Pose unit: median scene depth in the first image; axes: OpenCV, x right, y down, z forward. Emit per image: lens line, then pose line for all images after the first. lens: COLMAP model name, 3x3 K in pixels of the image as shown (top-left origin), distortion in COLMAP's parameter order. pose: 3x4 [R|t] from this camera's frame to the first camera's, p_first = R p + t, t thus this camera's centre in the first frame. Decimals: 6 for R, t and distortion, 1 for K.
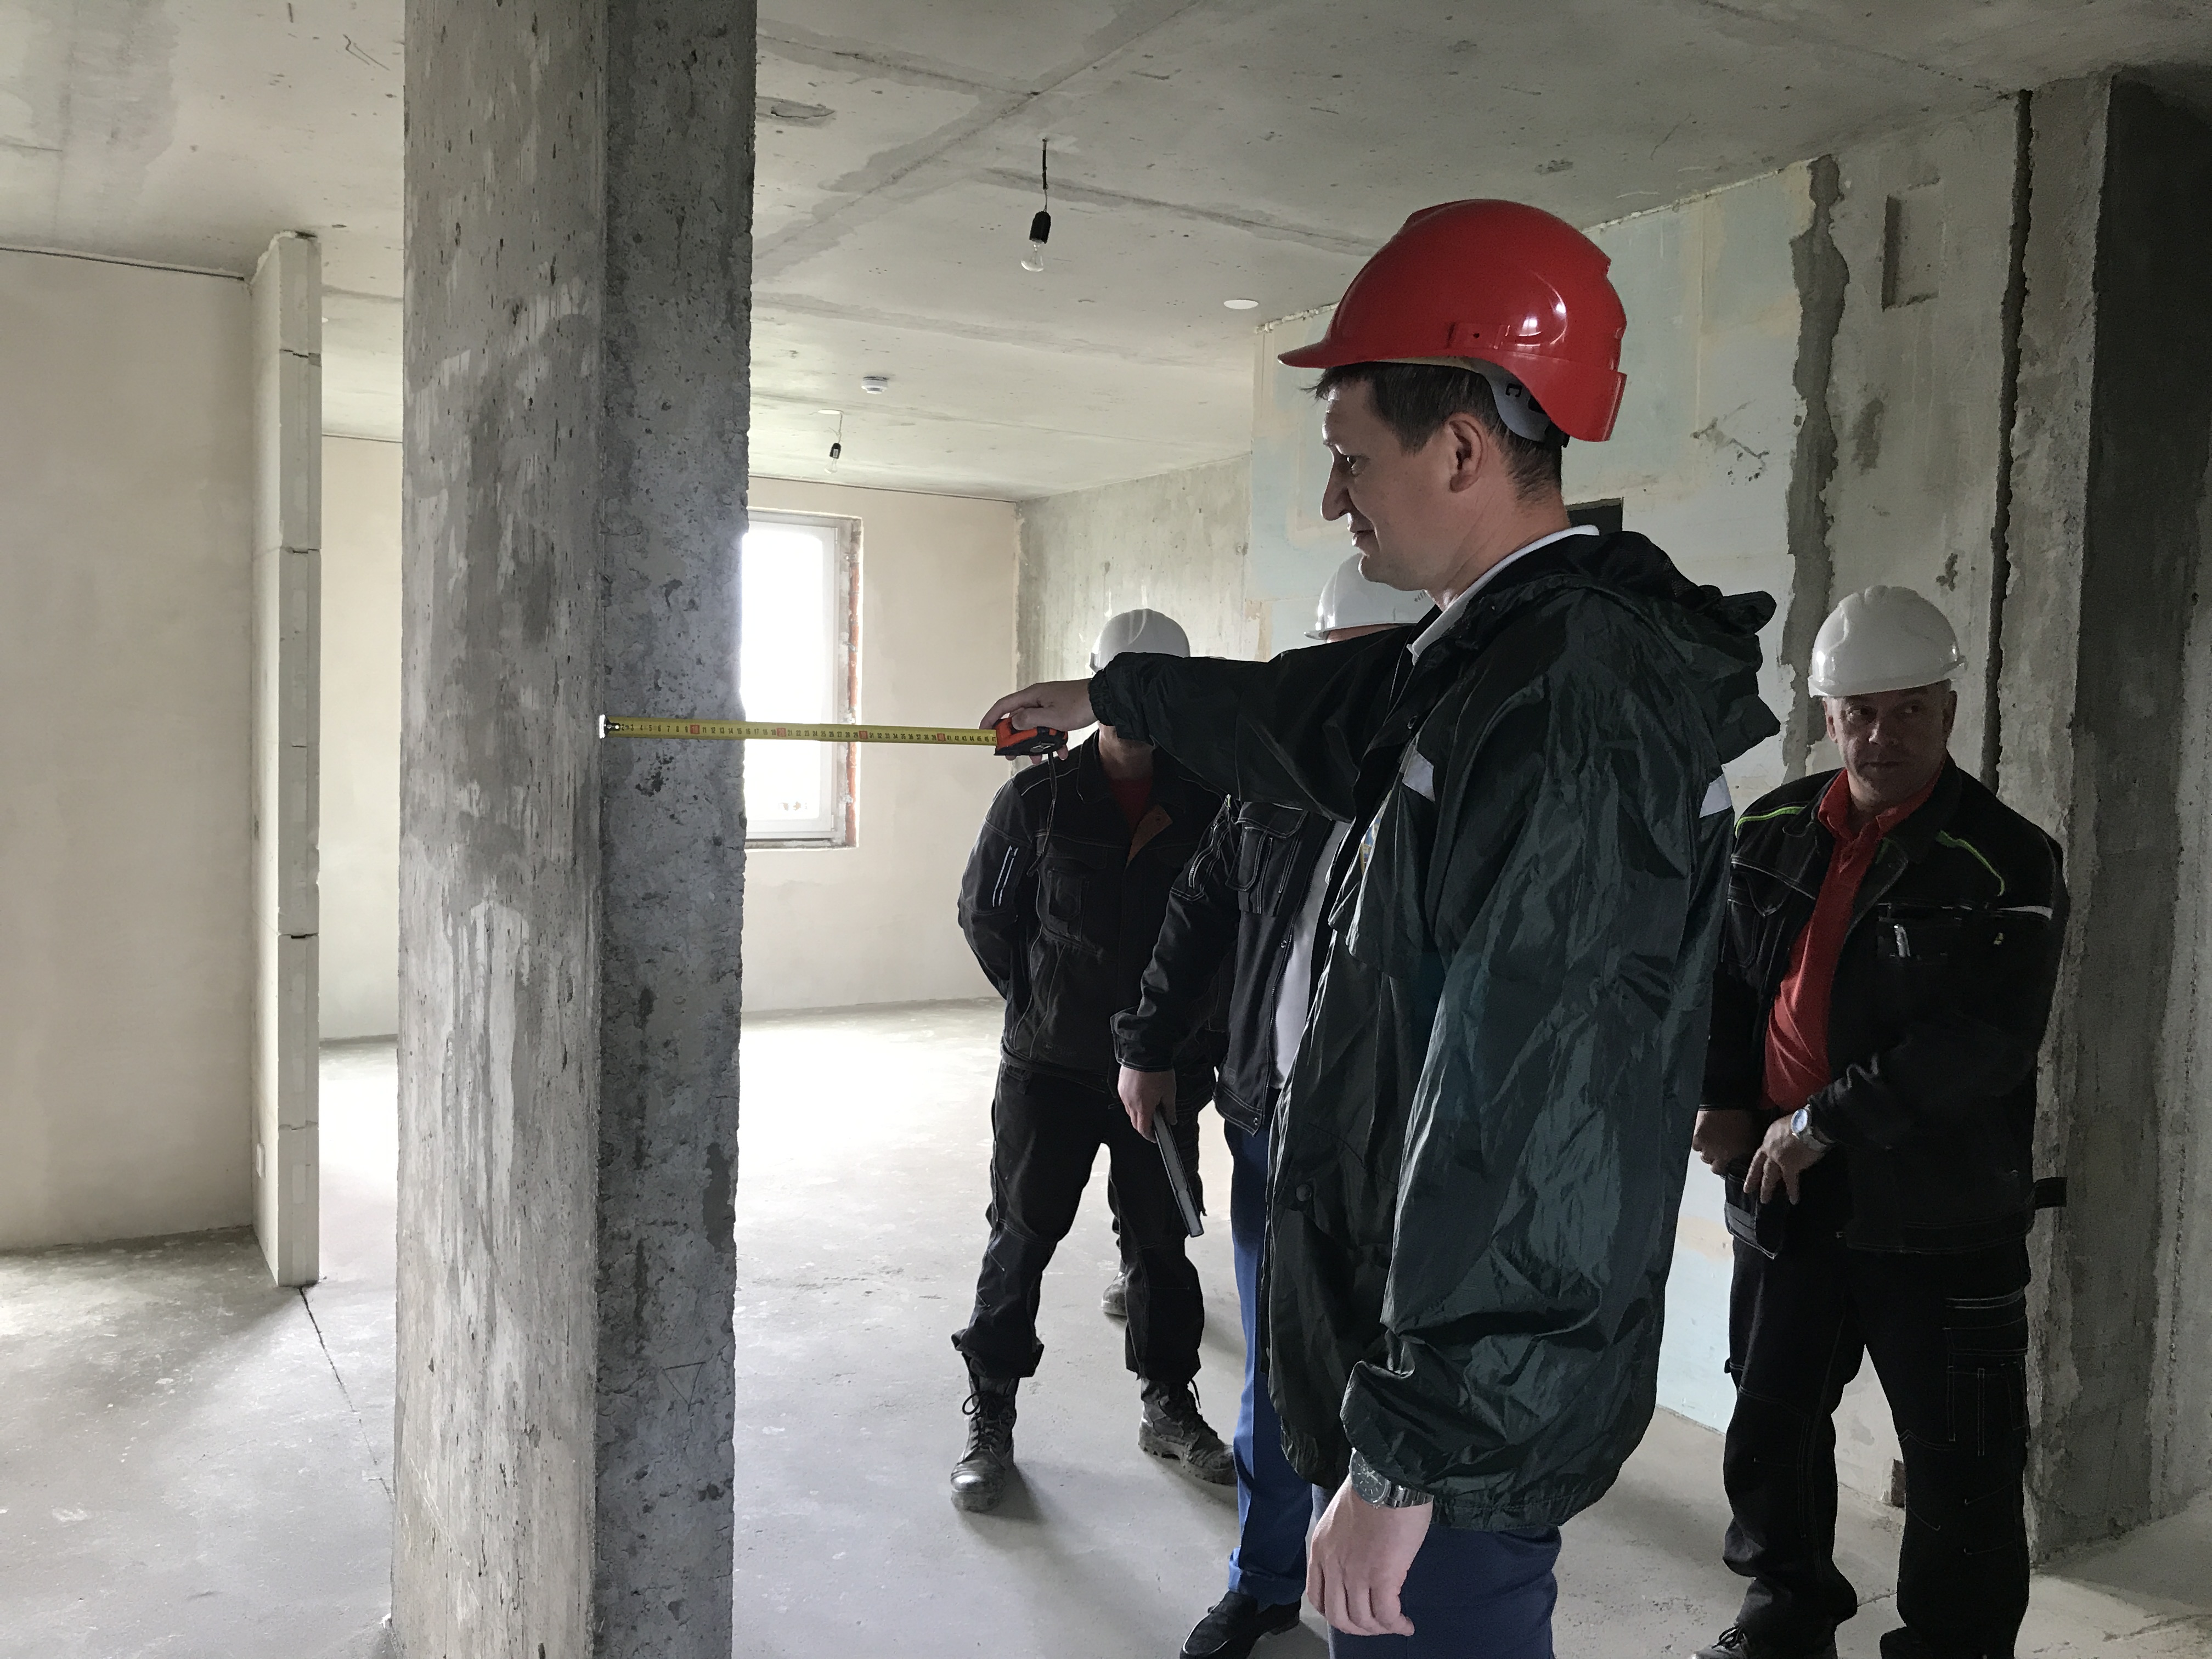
lens RADIAL K [[1803.1, 0, 1105.2], [0, 1803.1, 829.8], [0, 0, 1]] dist [0.029821, -0.036759]
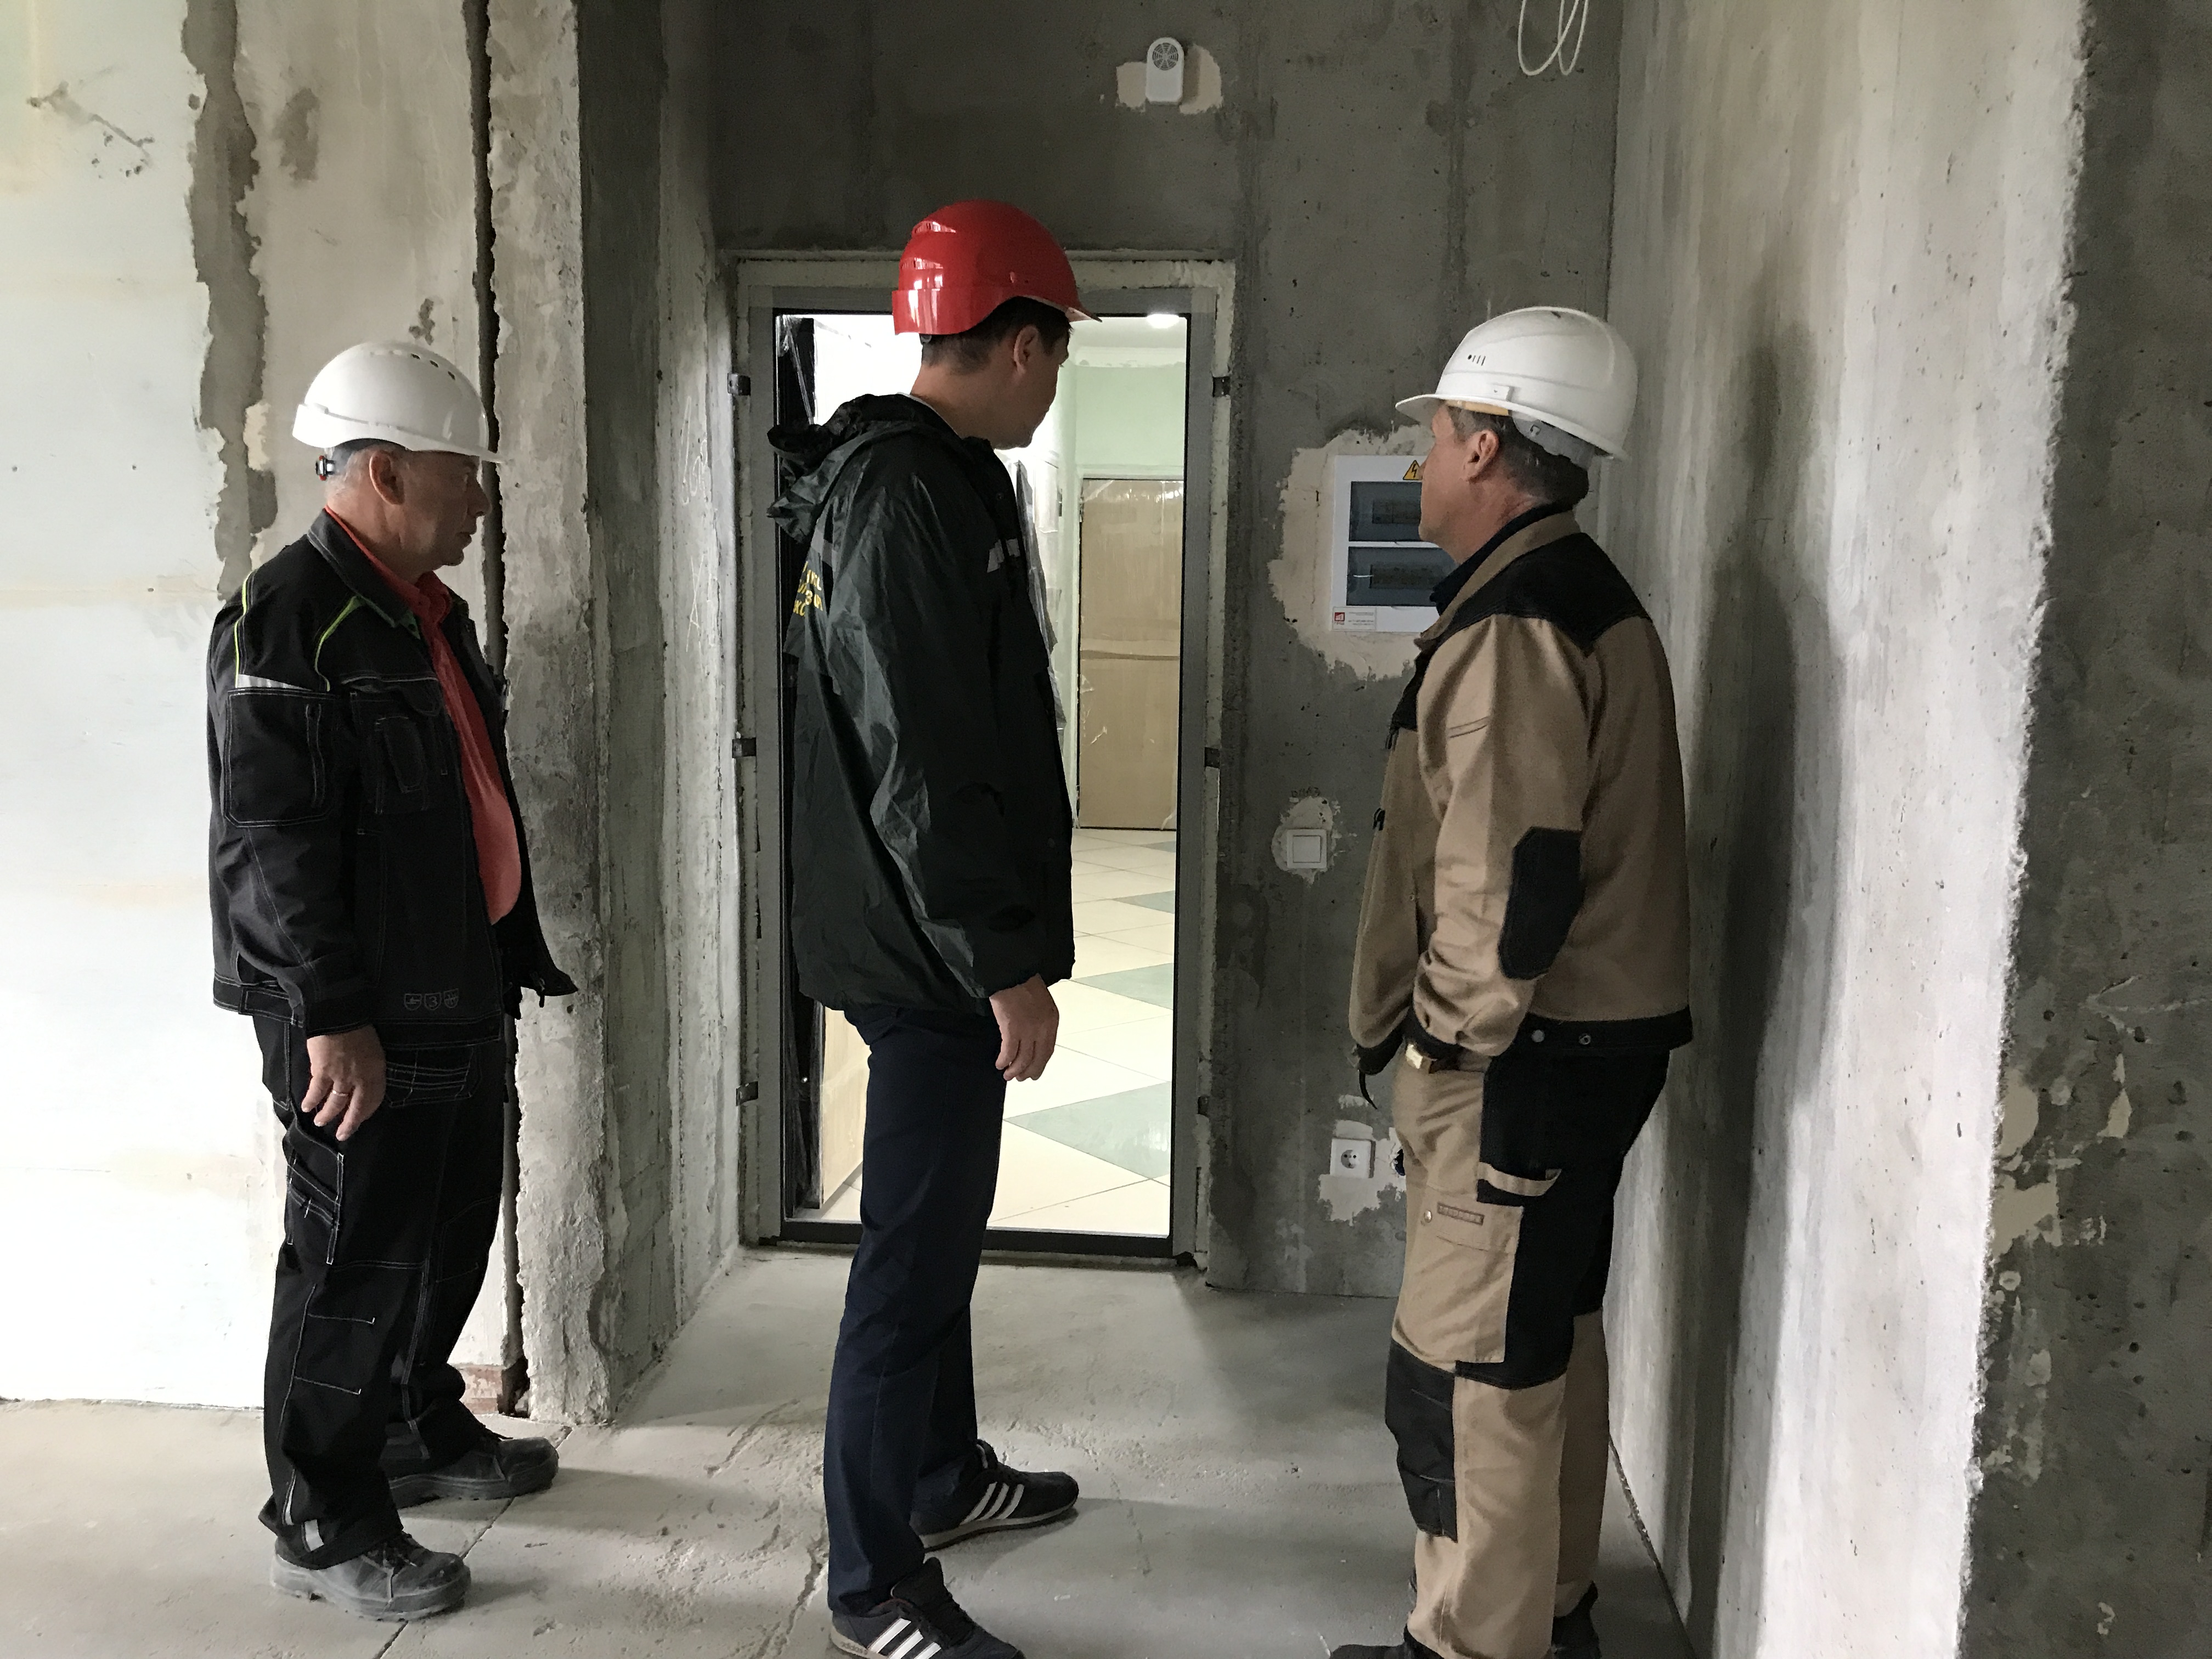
lens RADIAL K [[1803.1, 0, 1135.3], [0, 1803.1, 794.8], [0, 0, 1]] dist [0.029821, -0.036759]
pose [[0.568228, -0.115407, 0.814738, -0.050964], [0.049677, 0.993121, 0.106029, 0.001226], [-0.821371, -0.019775, 0.570052, 0.261985]]
